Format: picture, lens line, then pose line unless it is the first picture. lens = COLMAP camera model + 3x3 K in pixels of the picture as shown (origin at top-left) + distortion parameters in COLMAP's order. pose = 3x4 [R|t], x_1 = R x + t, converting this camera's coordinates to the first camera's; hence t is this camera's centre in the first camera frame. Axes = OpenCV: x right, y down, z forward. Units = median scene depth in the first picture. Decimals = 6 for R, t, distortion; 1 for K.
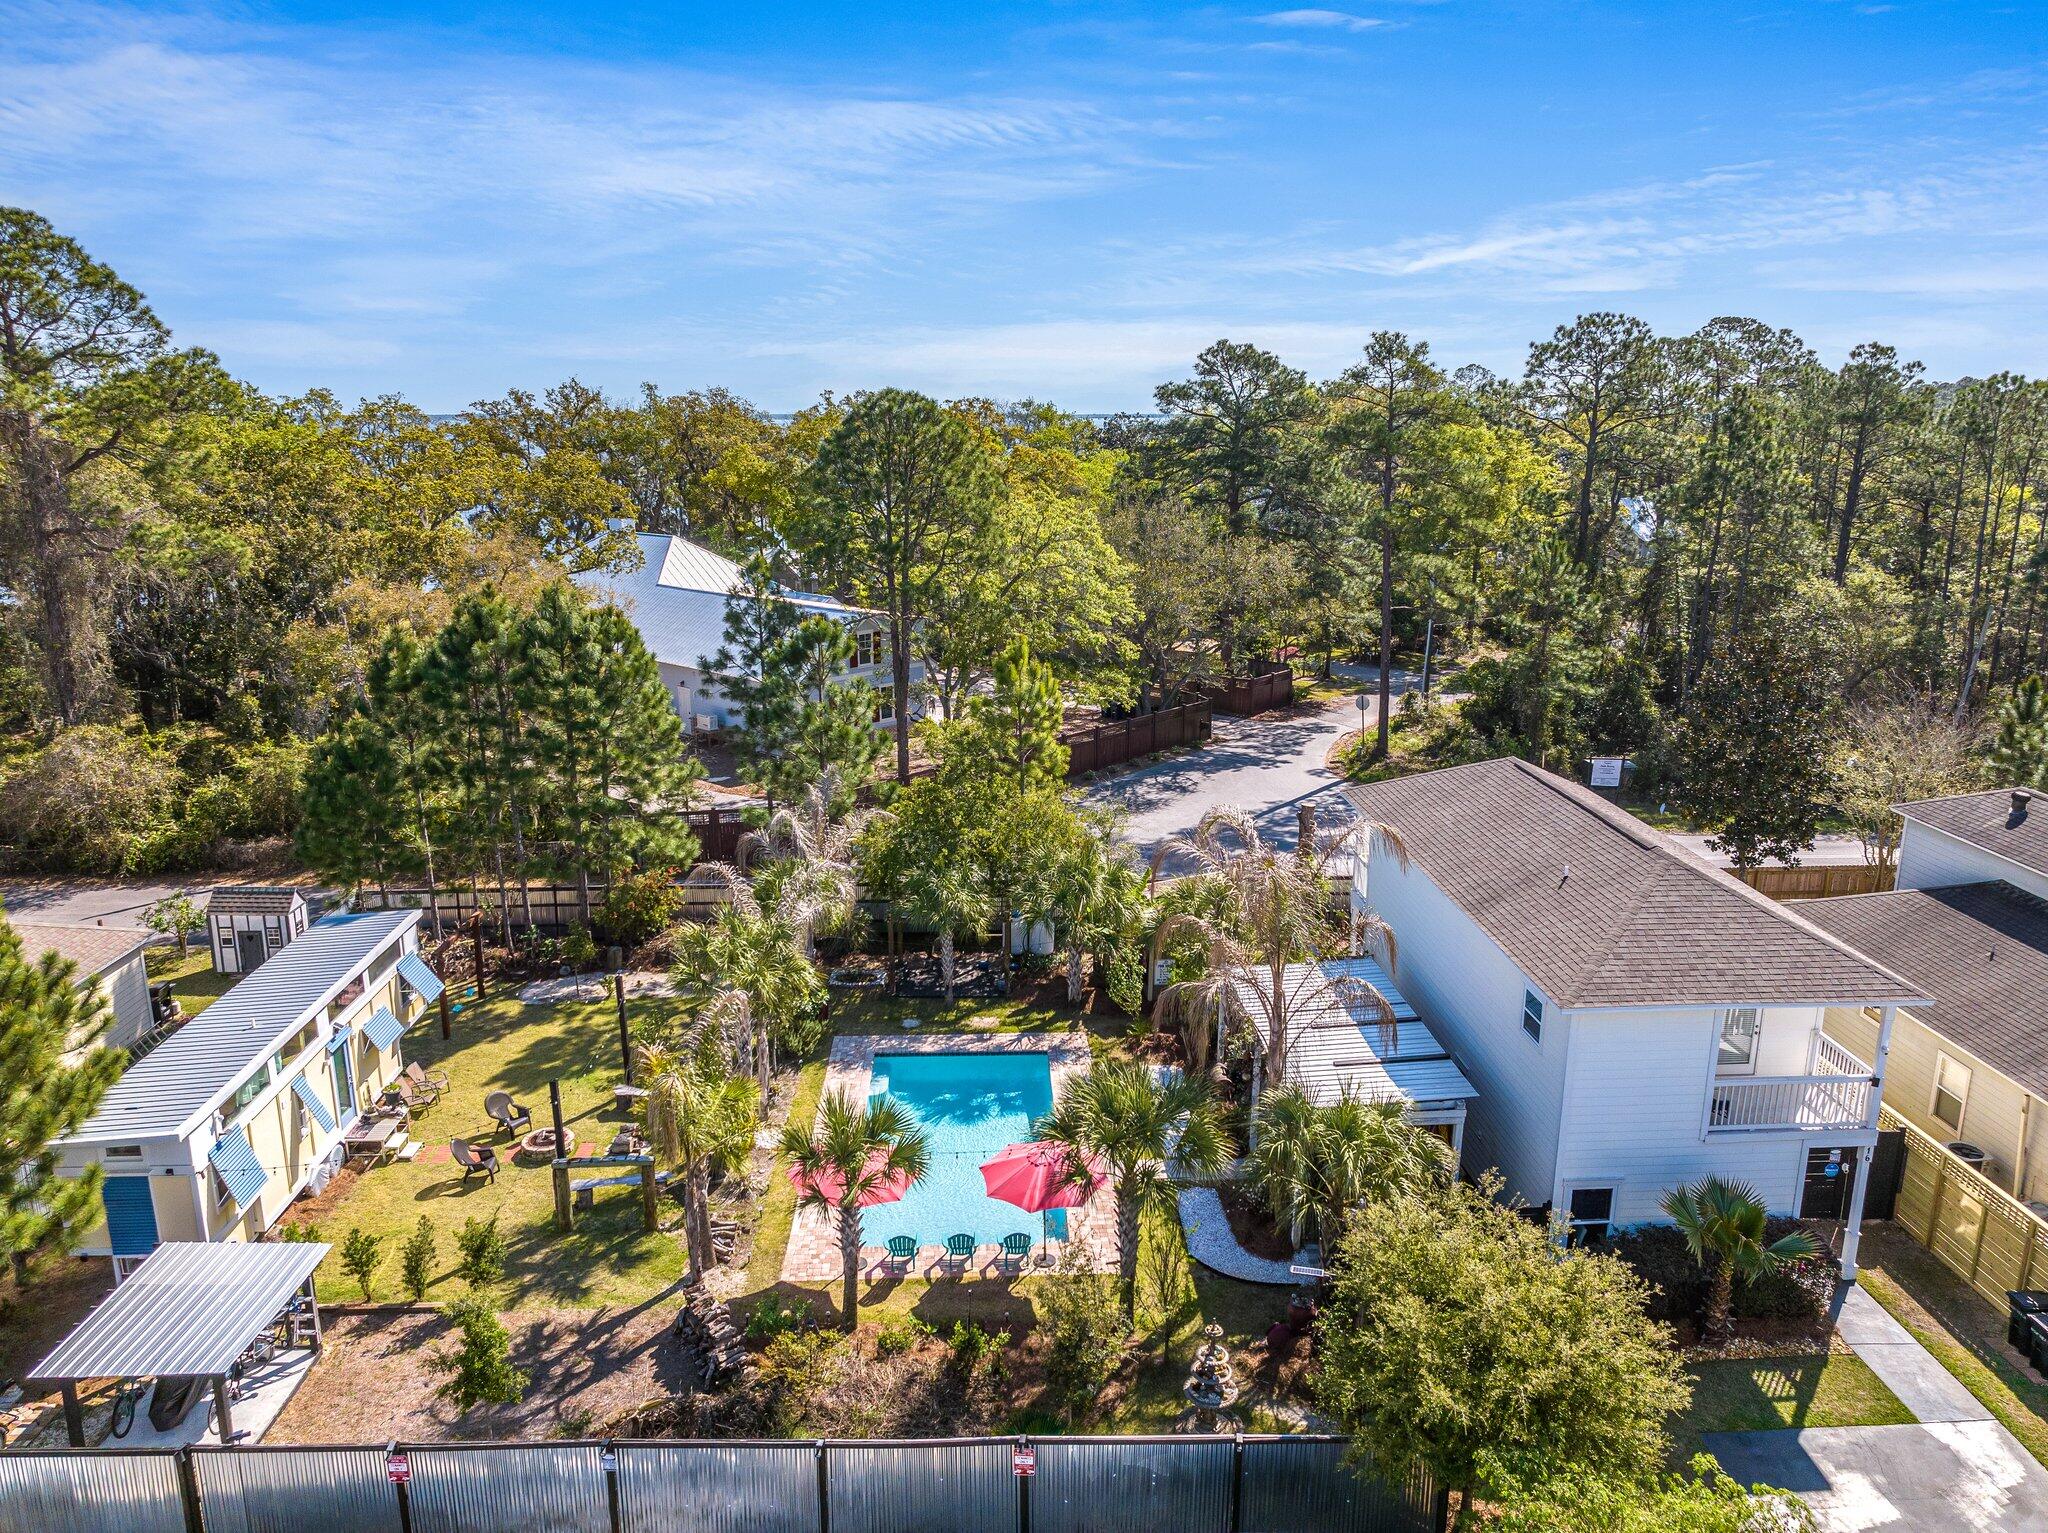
lens RADIAL K [[1441.9, 0, 1024.0], [0, 1441.9, 766.5], [0, 0, 1]] dist [-0.034760, 0.020789]
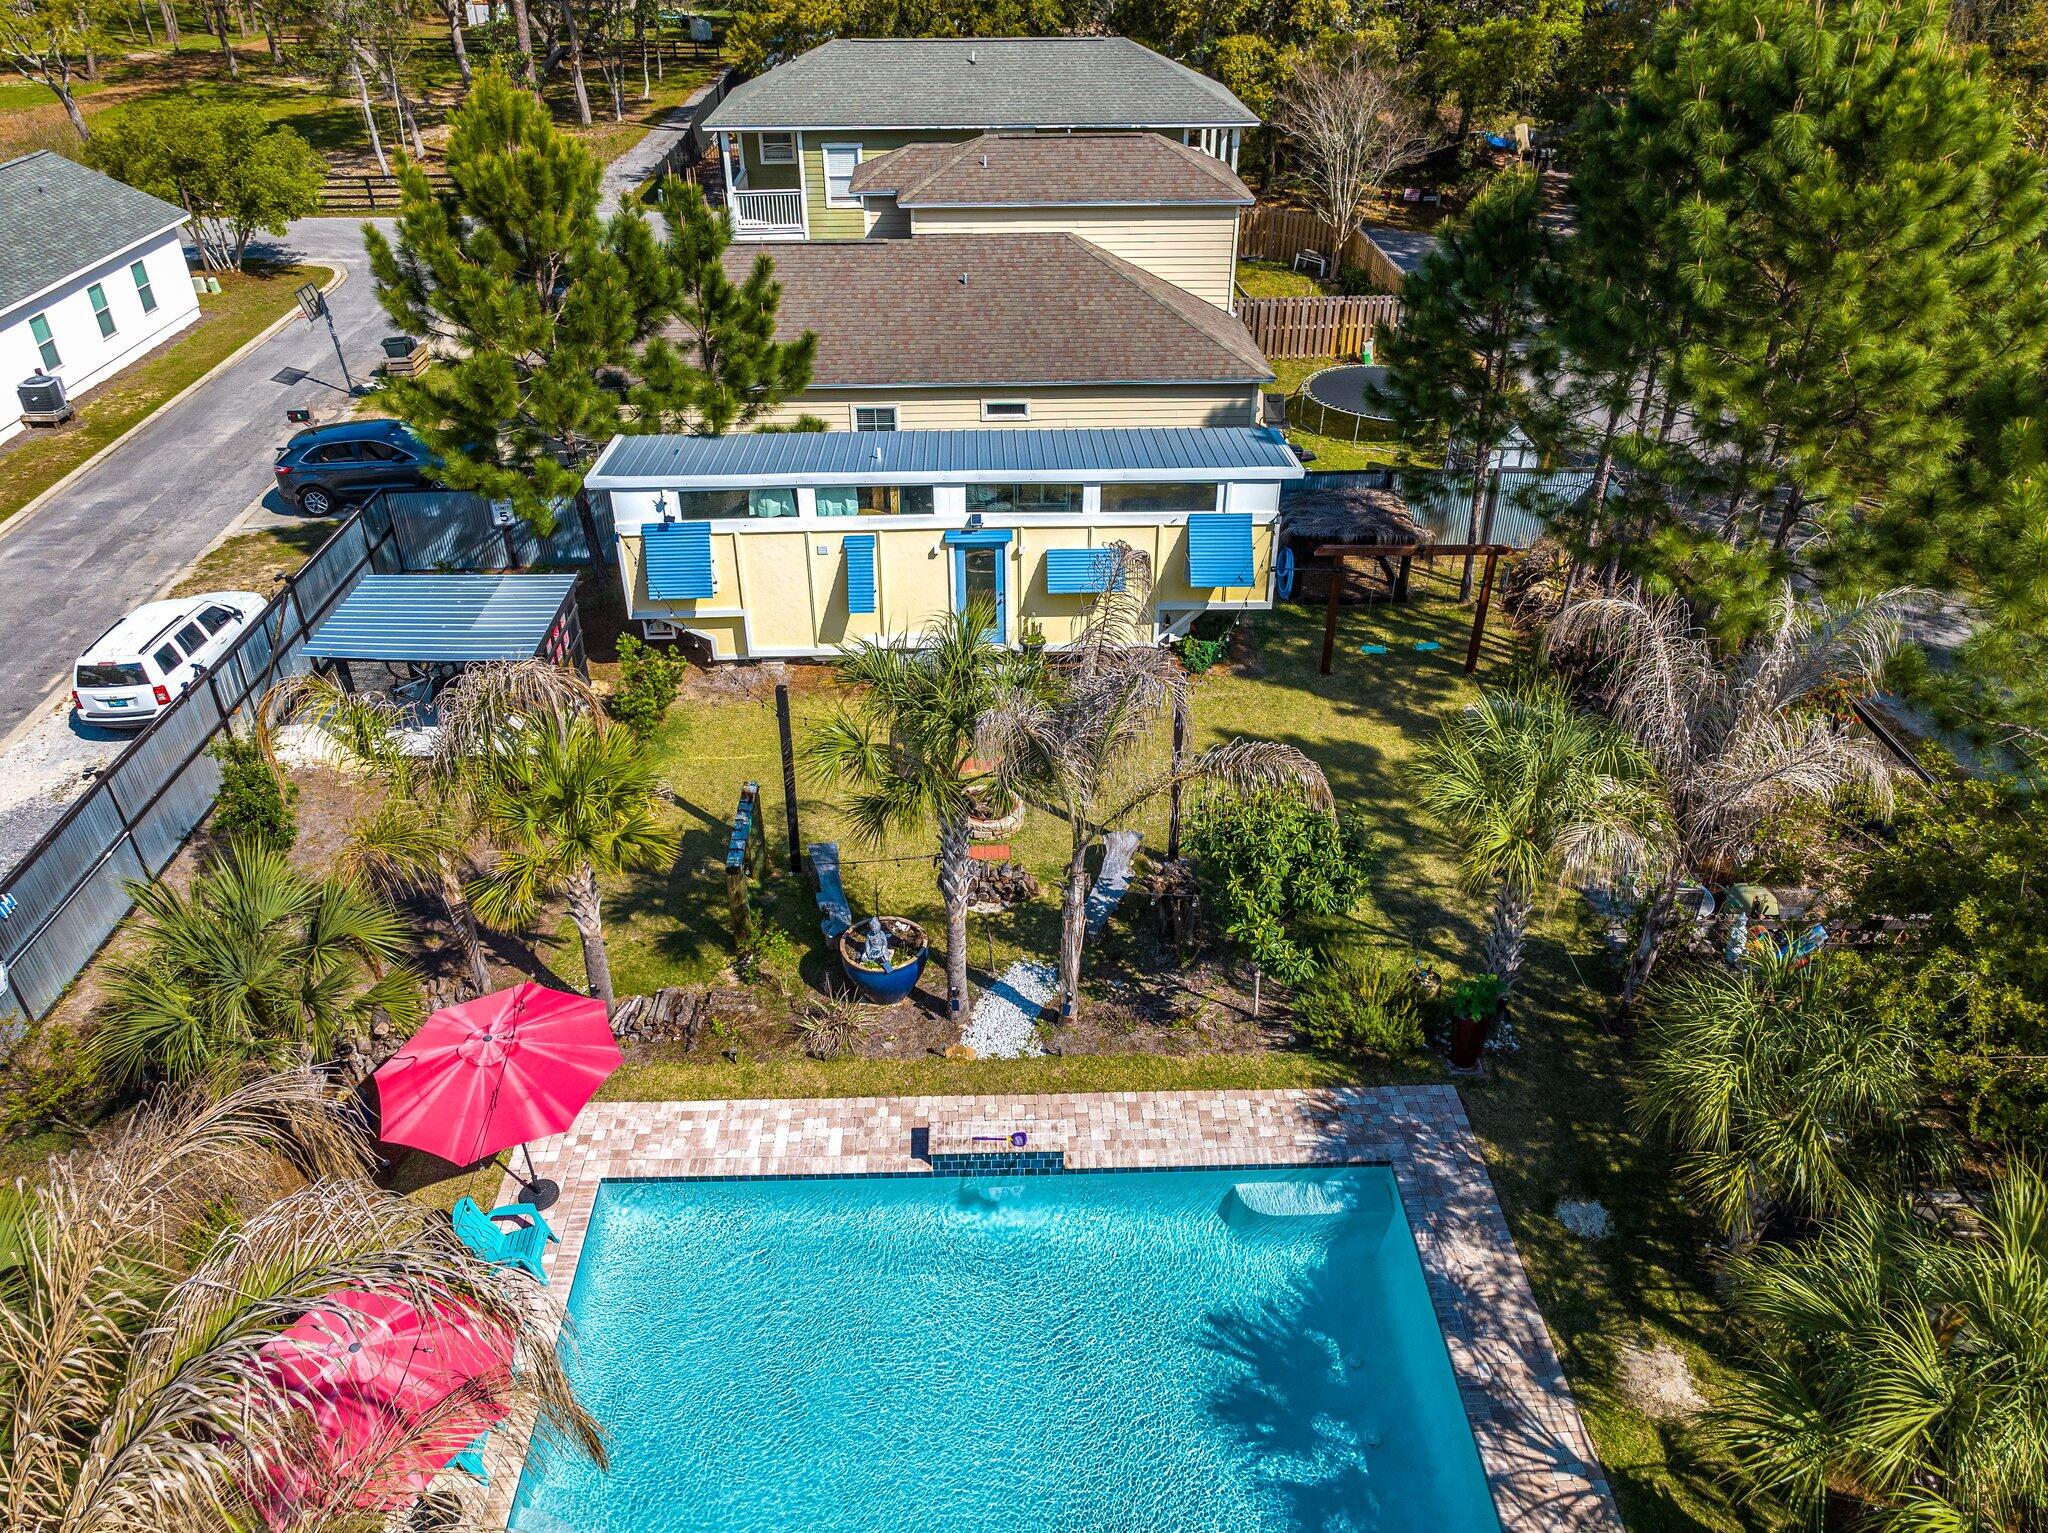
lens RADIAL K [[1441.9, 0, 1024.0], [0, 1441.9, 766.5], [0, 0, 1]] dist [-0.034760, 0.020789]
pose [[-0.006516, 0.548379, -0.836205, 0.261365], [-0.237199, 0.811509, 0.534031, -0.141822], [0.971439, 0.201827, 0.124788, 1.043620]]
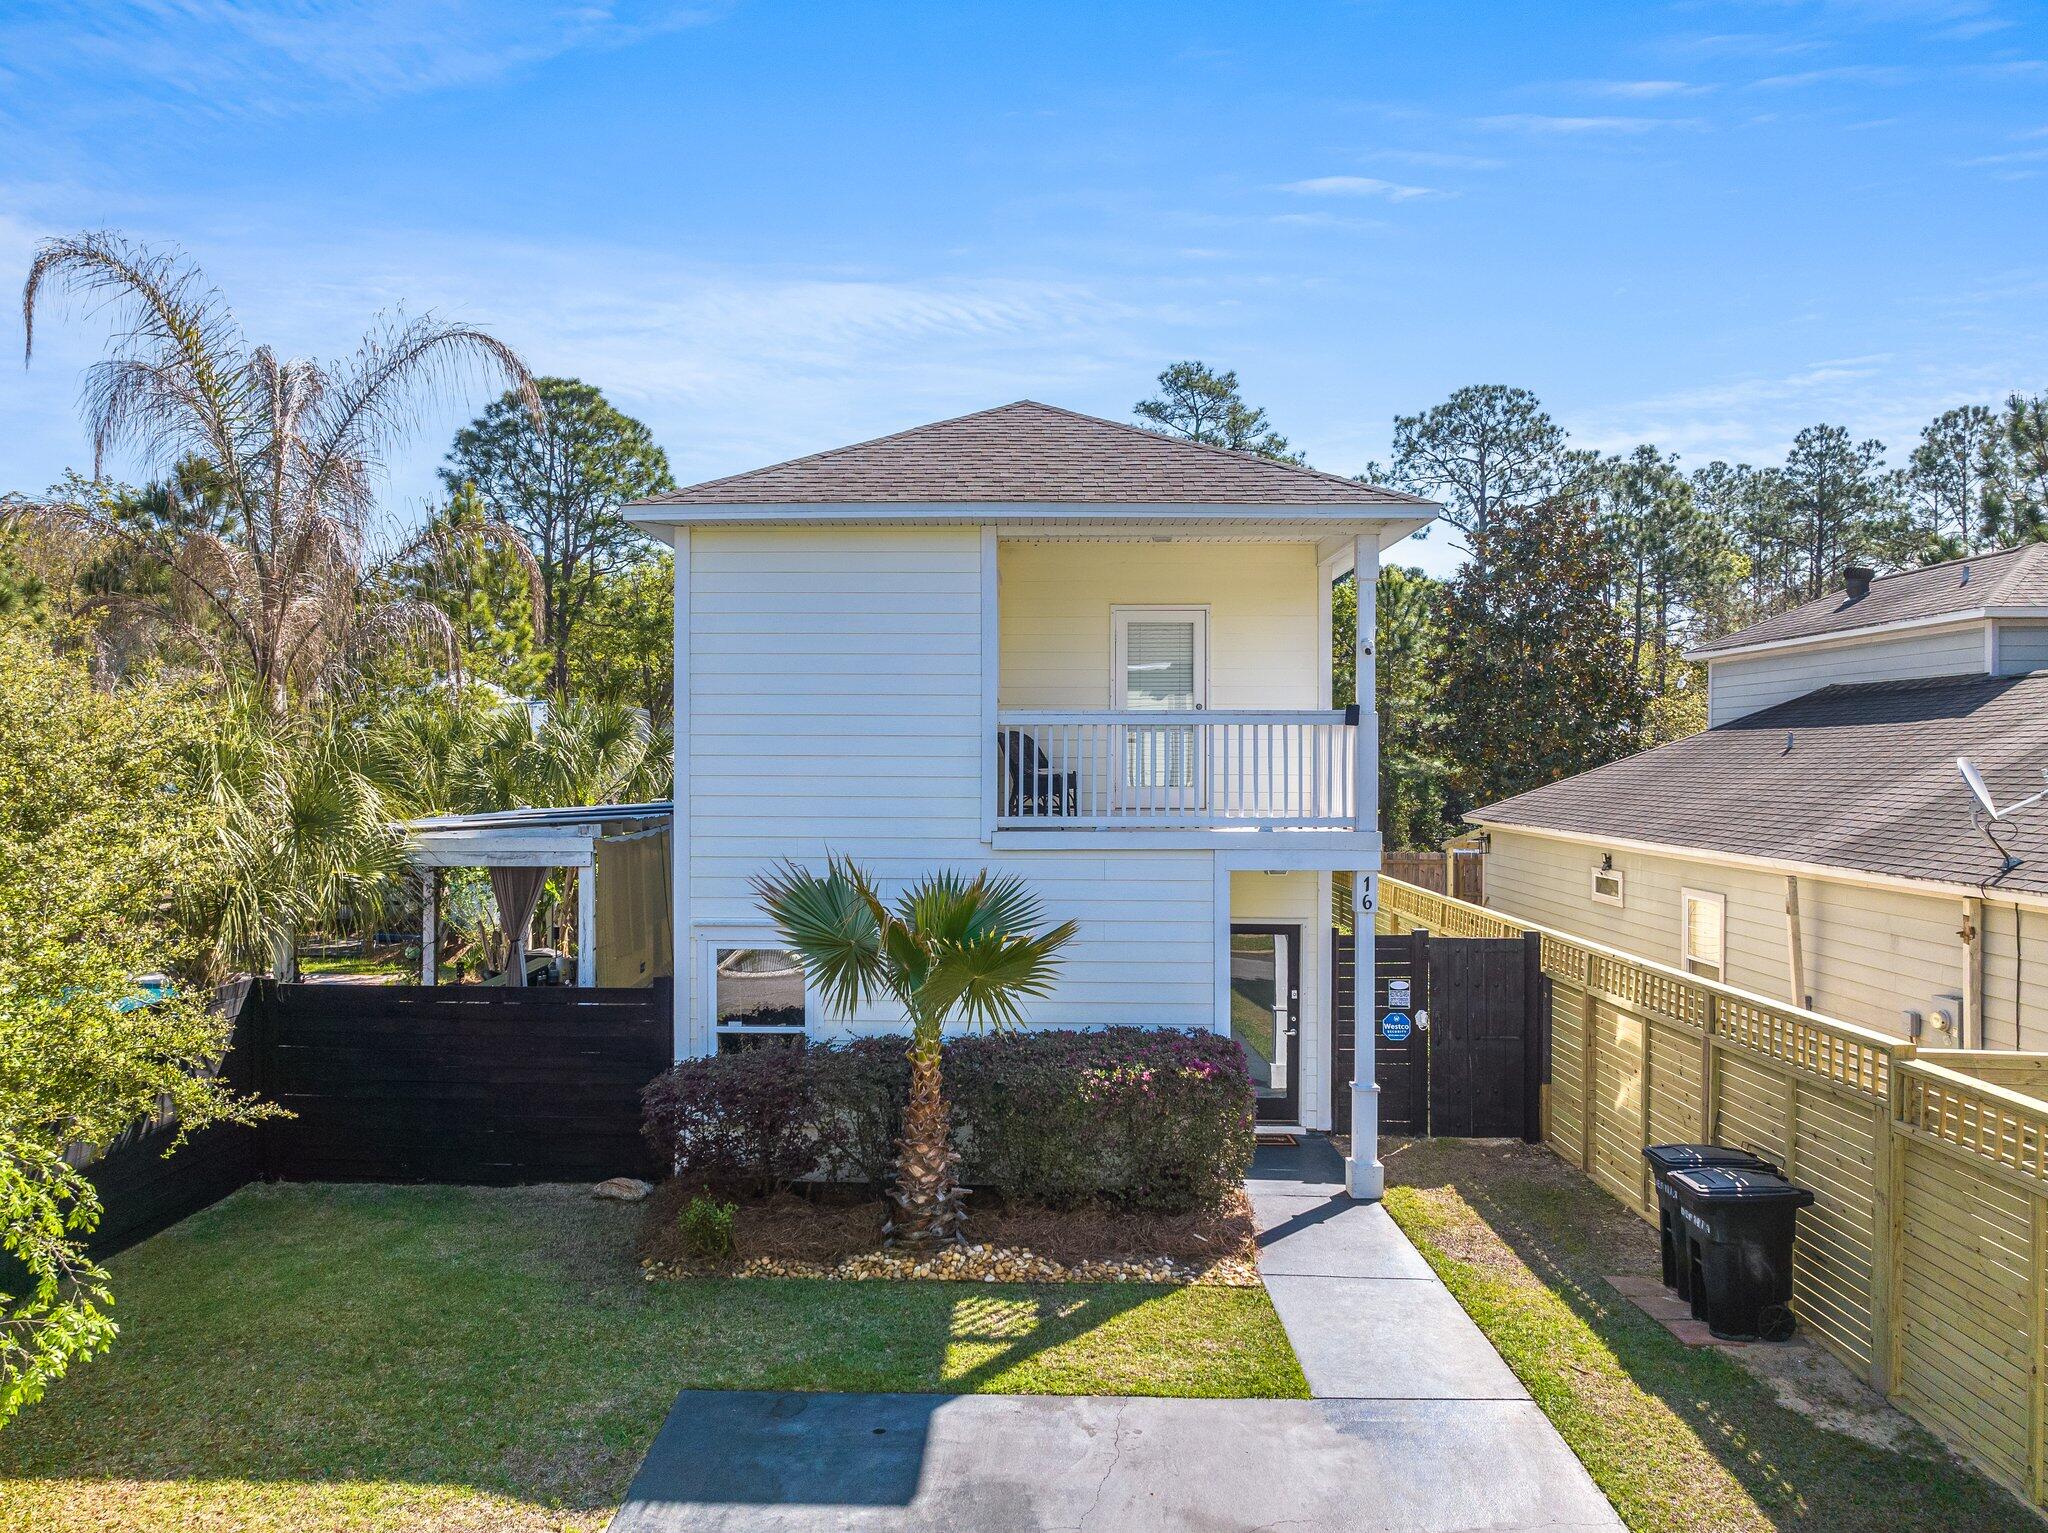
lens RADIAL K [[1463.5, 0, 967.6], [0, 1463.5, 765.7], [0, 0, 1]] dist [-0.027770, 0.007969]
pose [[0.996340, 0.004757, -0.085348, 0.466872], [-0.024691, 0.971907, -0.234068, 0.320414], [0.081837, 0.235319, 0.968467, 0.485302]]
